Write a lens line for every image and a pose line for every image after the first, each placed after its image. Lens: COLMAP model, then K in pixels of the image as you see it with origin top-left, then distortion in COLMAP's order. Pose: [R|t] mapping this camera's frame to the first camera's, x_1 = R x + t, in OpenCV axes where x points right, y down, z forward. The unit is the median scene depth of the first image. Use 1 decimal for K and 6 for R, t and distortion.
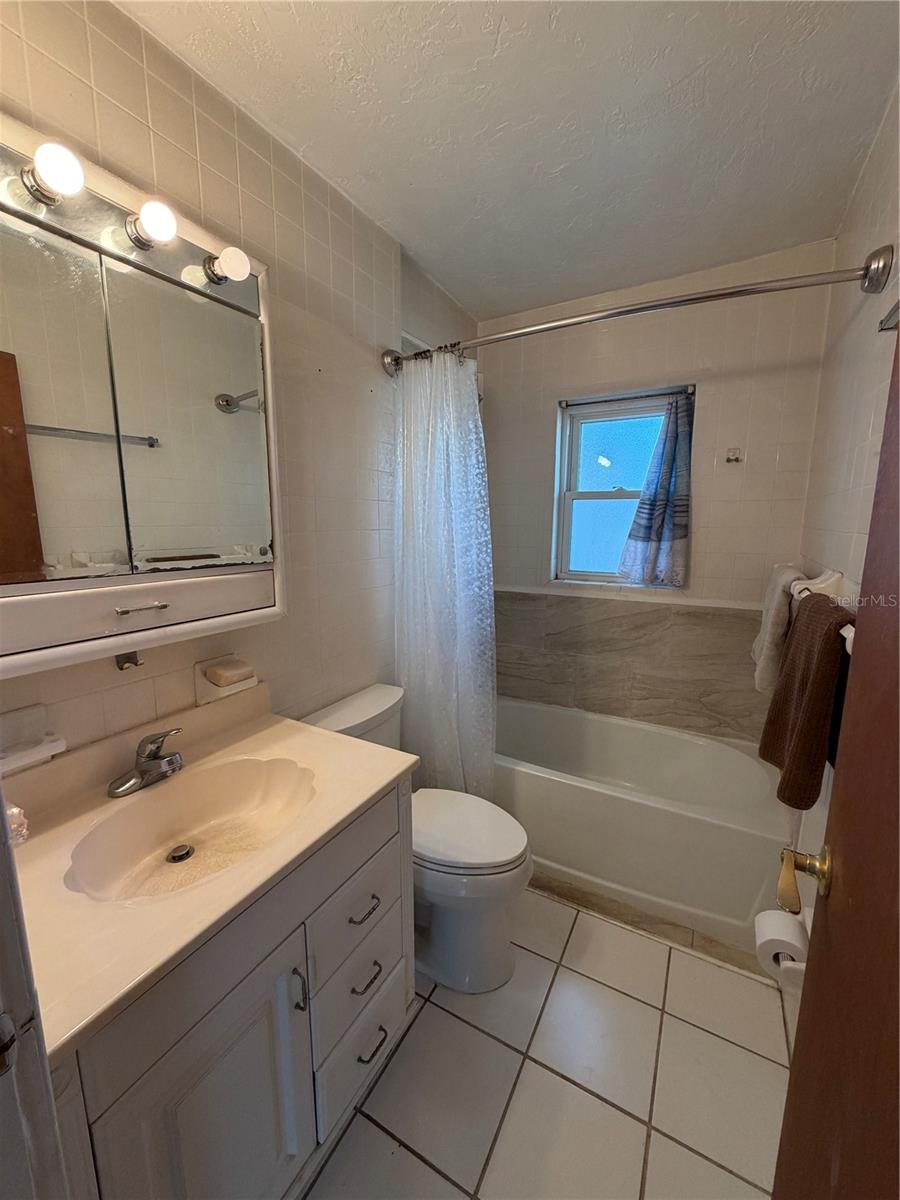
lens RADIAL K [[478.9, 0, 450.0], [0, 478.9, 600.0], [0, 0, 1]] dist [-0.001130, 0.000514]
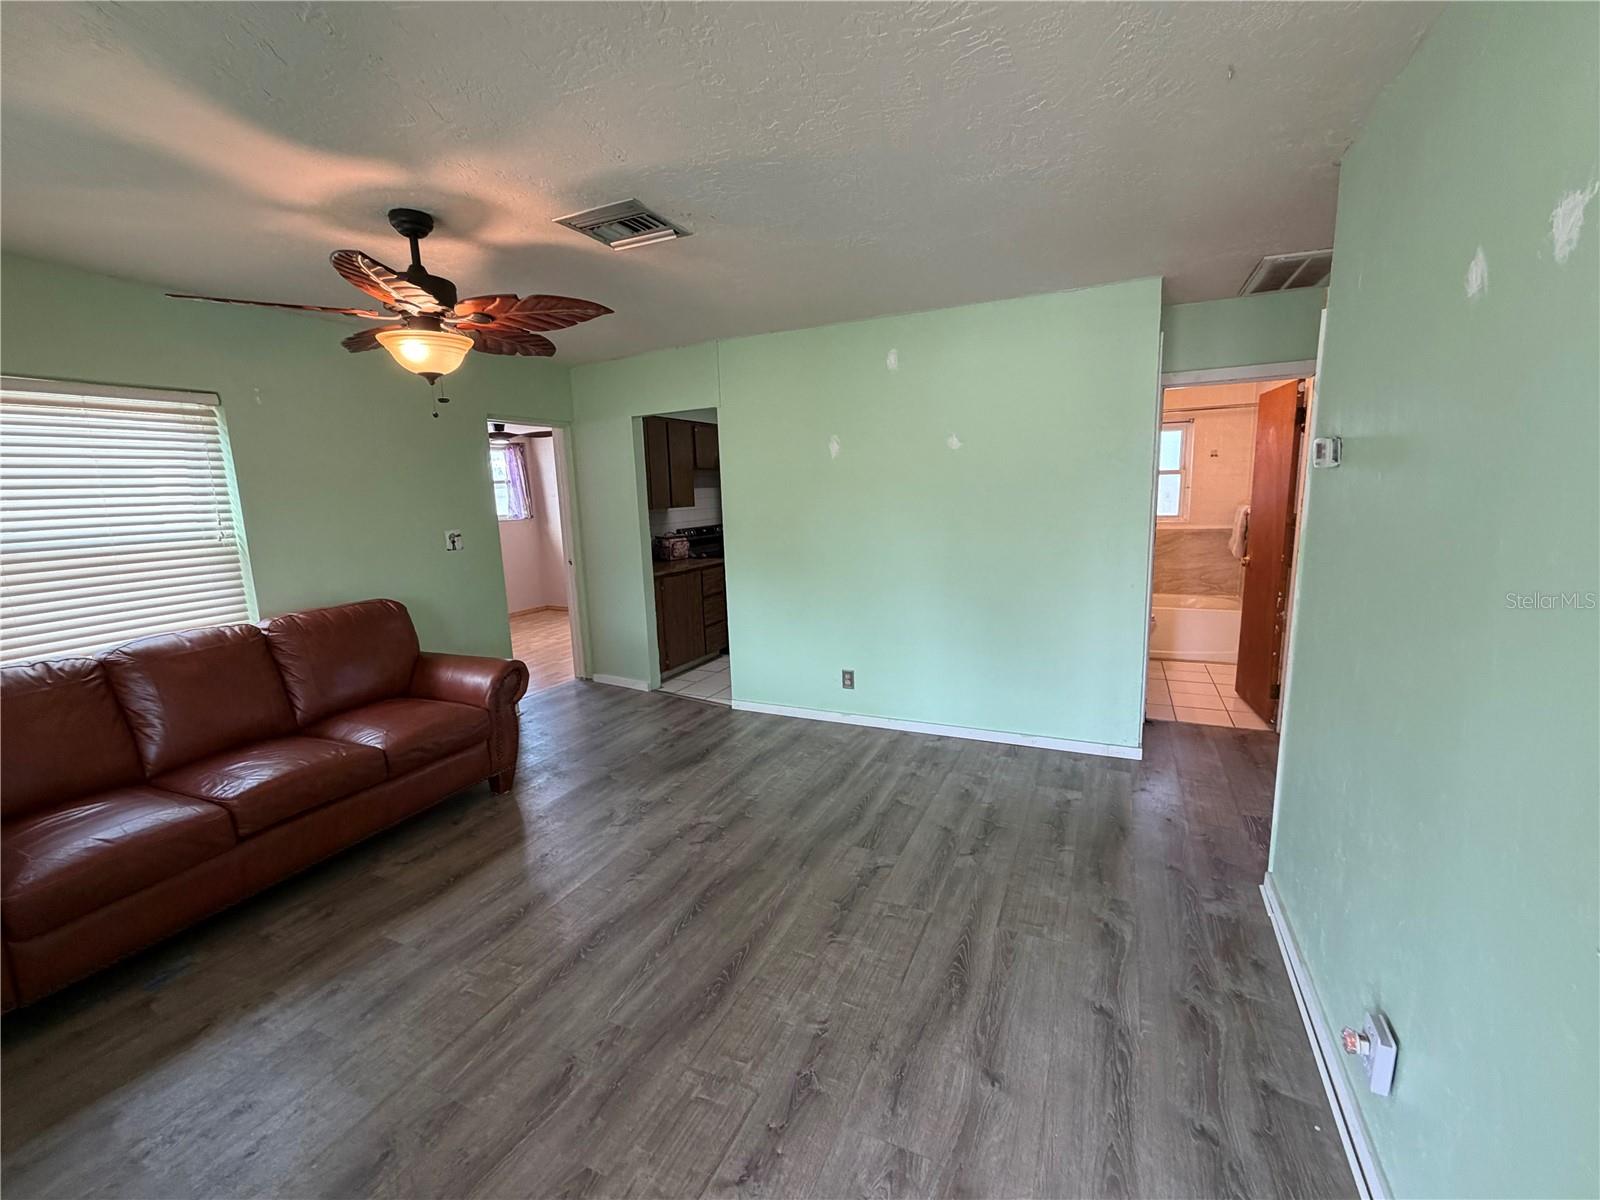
lens RADIAL K [[677.8, 0, 800.0], [0, 677.8, 600.0], [0, 0, 1]] dist [-0.000569, 0.000613]
pose [[0.996523, -0.044366, 0.070520, -1.371514], [0.044033, 0.999010, 0.006267, 0.223457], [-0.070729, -0.003140, 0.997491, -1.723363]]
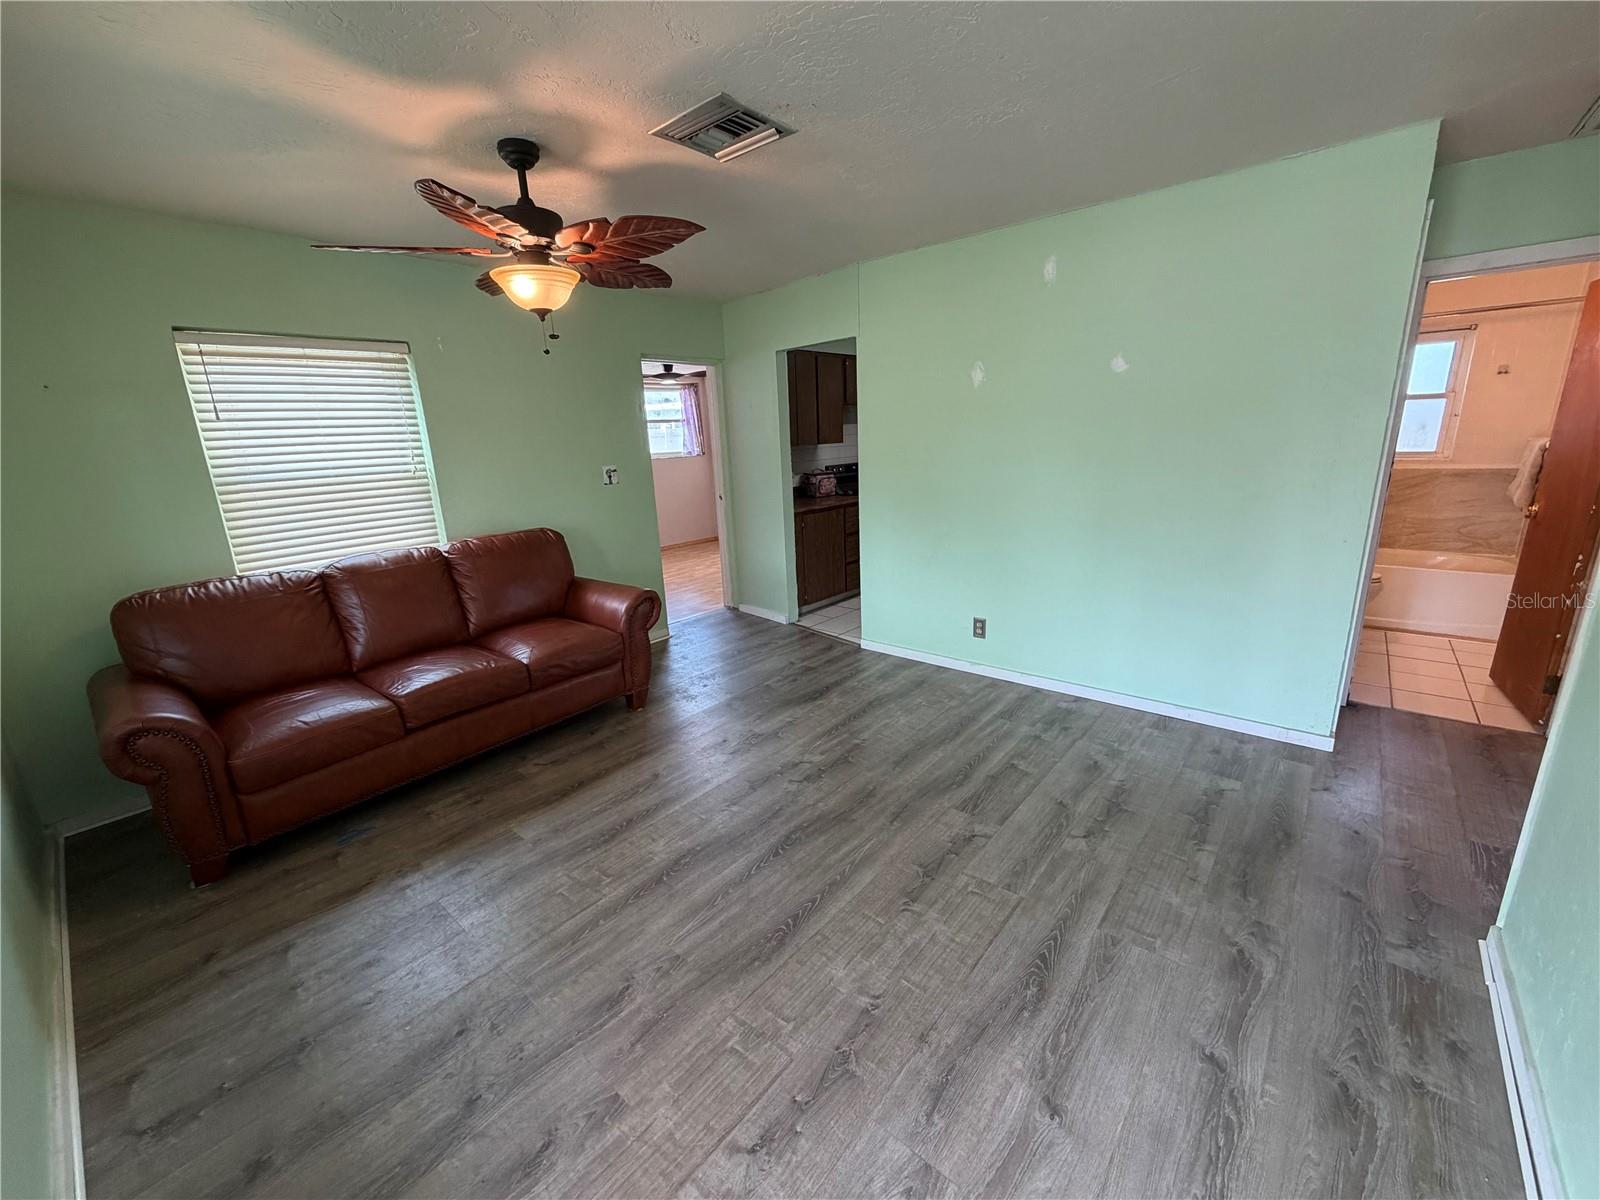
lens RADIAL K [[638.6, 0, 800.0], [0, 638.6, 600.0], [0, 0, 1]] dist [-0.001130, 0.000514]
pose [[0.979355, 0.009844, -0.201906, -1.222761], [0.010878, 0.994800, 0.101268, 0.211719], [0.201853, -0.101374, 0.974155, -1.560430]]
